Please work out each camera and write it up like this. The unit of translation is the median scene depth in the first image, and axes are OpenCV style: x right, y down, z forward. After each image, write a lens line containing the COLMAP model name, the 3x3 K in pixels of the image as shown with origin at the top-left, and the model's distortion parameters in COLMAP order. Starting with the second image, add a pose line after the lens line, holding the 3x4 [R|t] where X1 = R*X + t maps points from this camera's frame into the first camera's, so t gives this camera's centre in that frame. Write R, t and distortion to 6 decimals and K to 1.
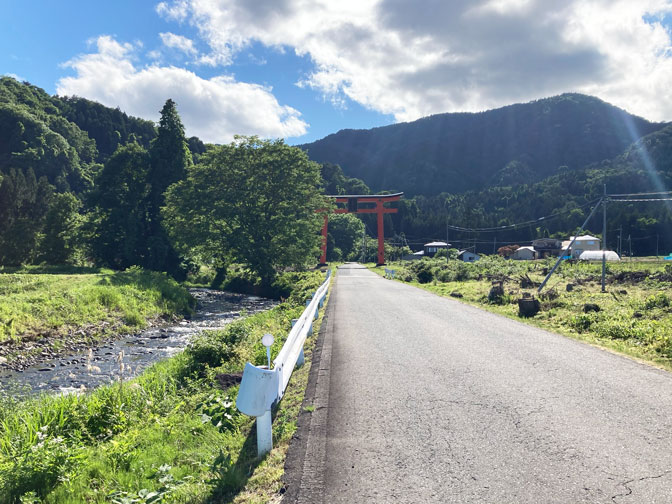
lens RADIAL K [[719.0, 0, 335.9], [0, 719.0, 252.2], [0, 0, 1]] dist [-0.034098, 0.000000]
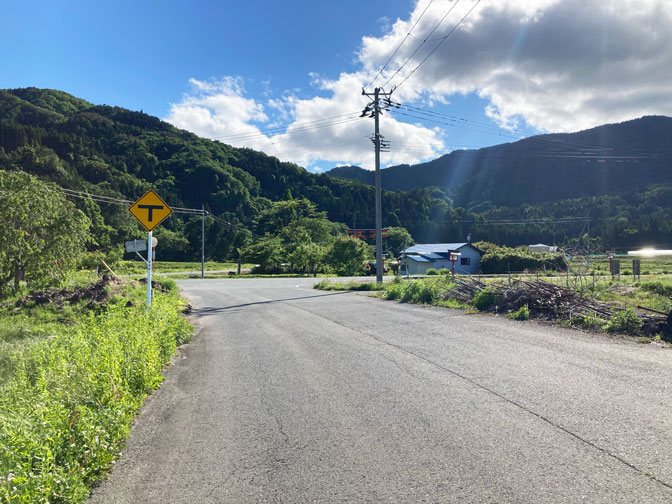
lens RADIAL K [[719.0, 0, 336.1], [0, 719.0, 252.2], [0, 0, 1]] dist [-0.034098, 0.000000]
pose [[0.974164, 0.002959, -0.225824, 0.202335], [-0.001606, 0.999980, 0.006174, -0.010052], [0.225837, -0.005652, 0.974149, -0.549077]]
